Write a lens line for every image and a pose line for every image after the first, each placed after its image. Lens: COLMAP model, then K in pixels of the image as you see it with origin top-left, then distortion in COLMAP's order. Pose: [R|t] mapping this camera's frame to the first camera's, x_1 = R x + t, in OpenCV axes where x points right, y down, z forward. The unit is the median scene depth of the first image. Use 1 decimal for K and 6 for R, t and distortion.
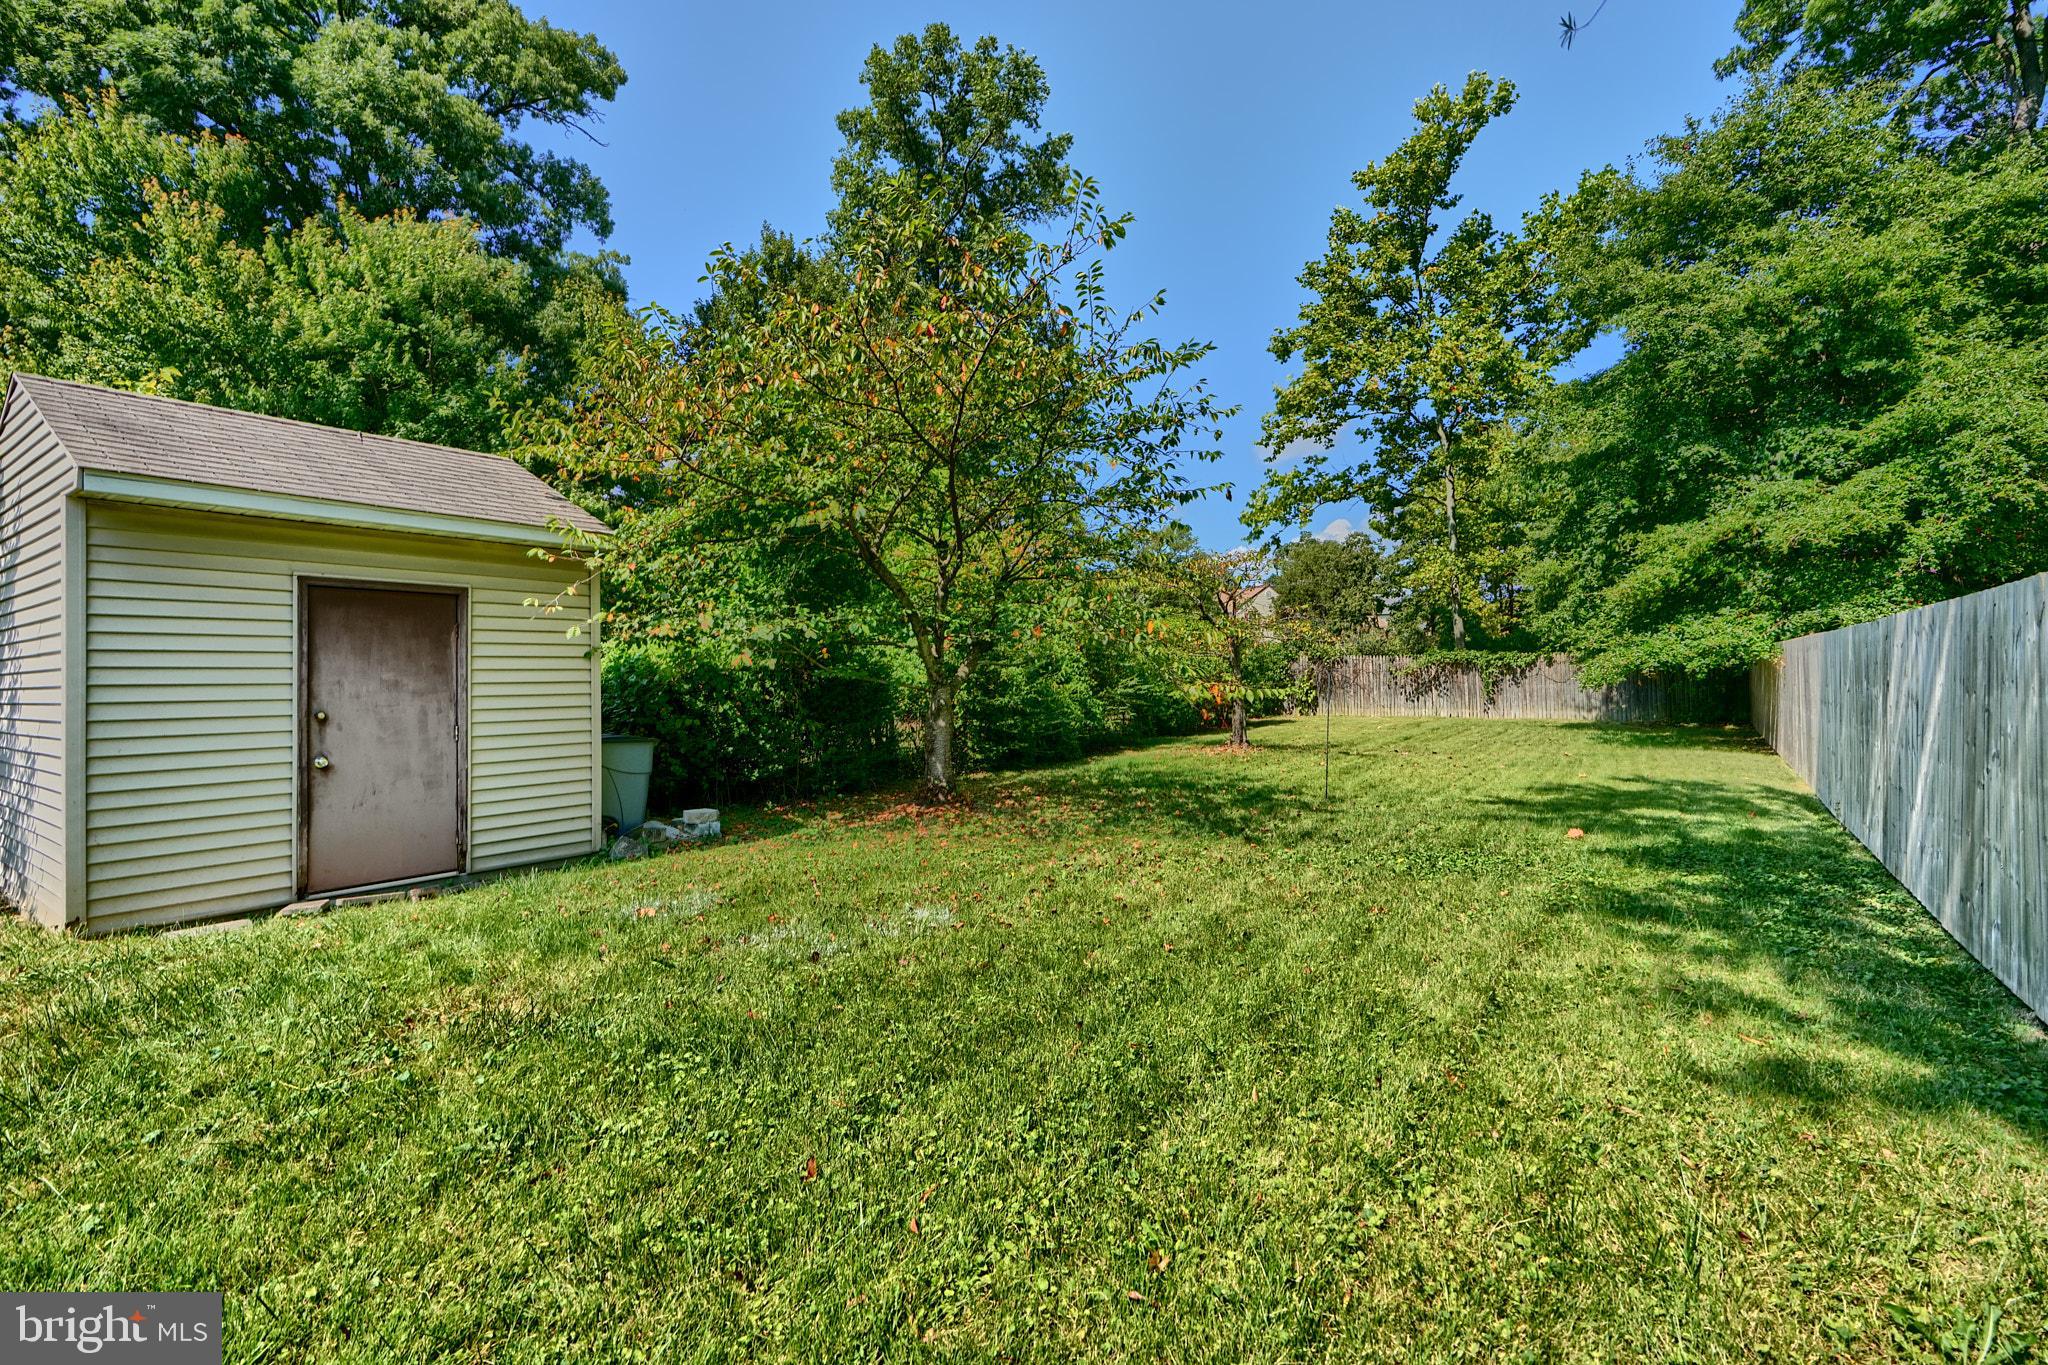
lens RADIAL K [[918.9, 0, 1023.6], [0, 918.9, 683.8], [0, 0, 1]] dist [0.000715, 0.001375]
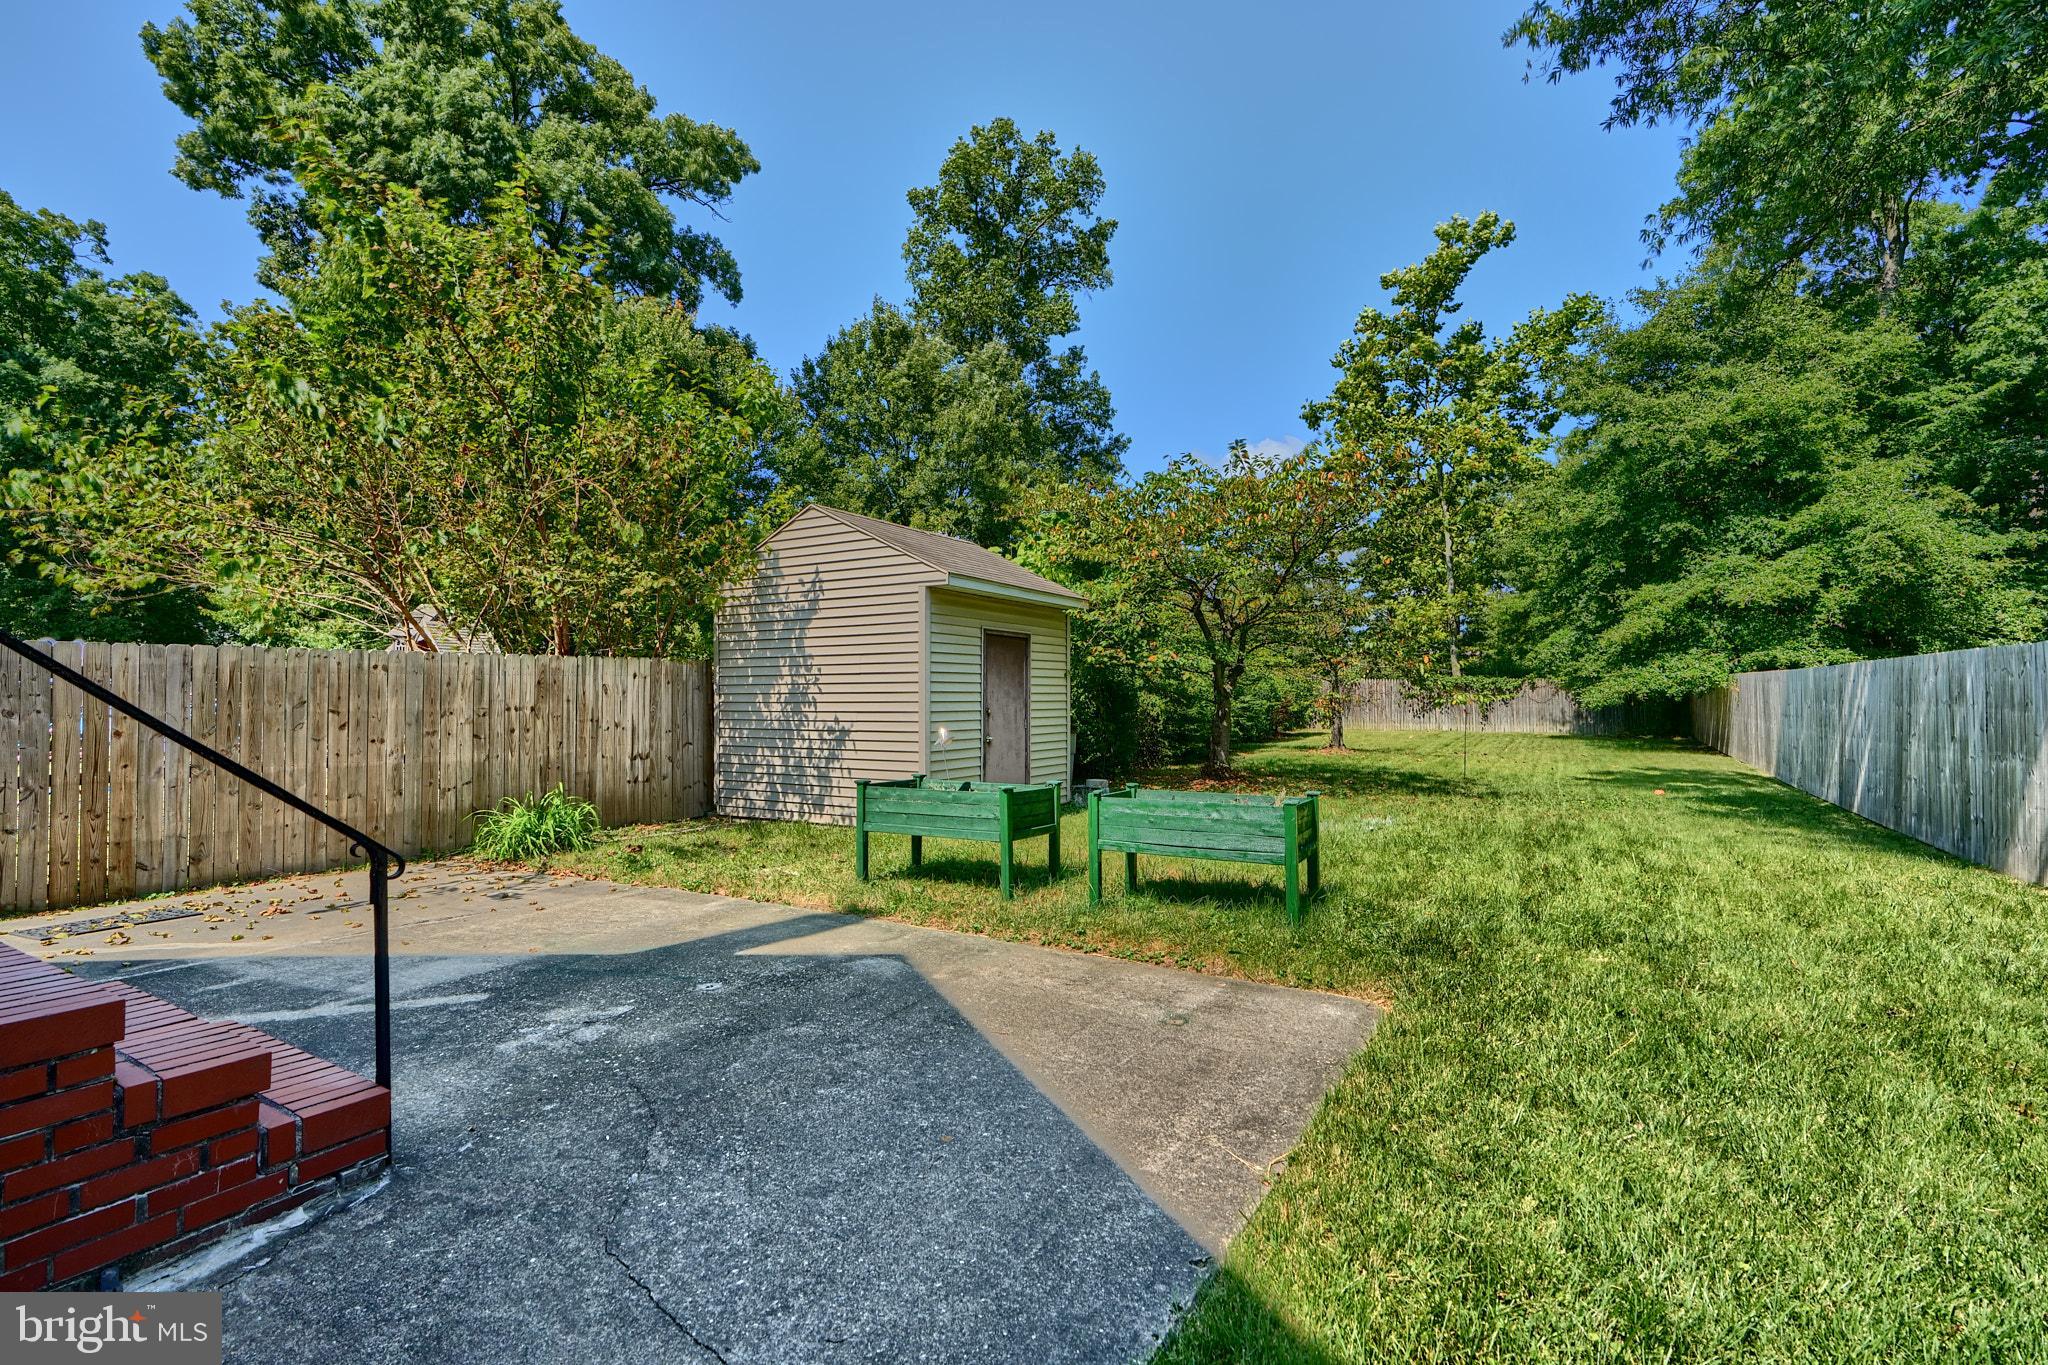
lens RADIAL K [[918.9, 0, 1024.1], [0, 918.9, 684.4], [0, 0, 1]] dist [0.000715, 0.001375]
pose [[0.996753, 0.012030, 0.079613, -0.280091], [-0.010608, 0.999777, -0.018260, 0.005106], [-0.079815, 0.017356, 0.996659, -0.230545]]
